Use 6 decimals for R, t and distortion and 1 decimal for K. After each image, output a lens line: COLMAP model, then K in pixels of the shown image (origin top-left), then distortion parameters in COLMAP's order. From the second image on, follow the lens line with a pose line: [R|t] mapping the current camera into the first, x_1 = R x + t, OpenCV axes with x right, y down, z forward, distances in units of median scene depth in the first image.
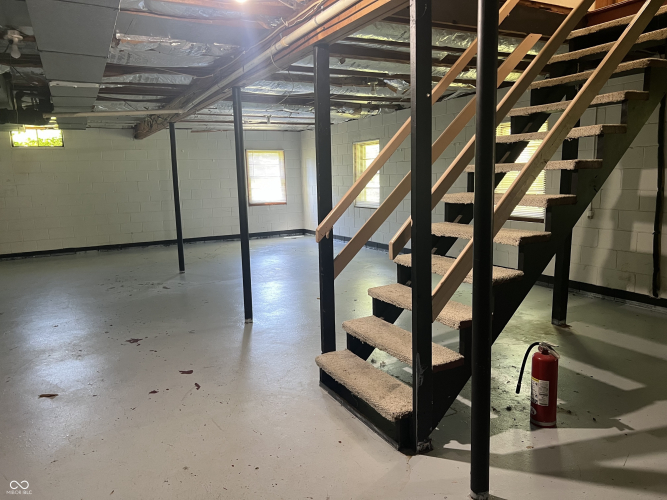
lens RADIAL K [[500.5, 0, 336.4], [0, 500.5, 253.6], [0, 0, 1]] dist [0.046804, -0.041206]
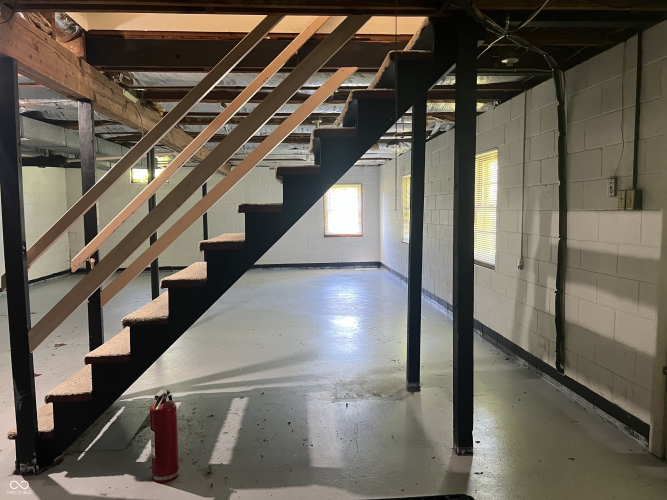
lens RADIAL K [[500.5, 0, 335.1], [0, 500.5, 247.6], [0, 0, 1]] dist [0.046804, -0.041206]
pose [[0.914118, 0.049210, -0.402451, 0.621061], [-0.078073, 0.995395, -0.055621, -0.037207], [0.397861, 0.082265, 0.913750, 0.132773]]
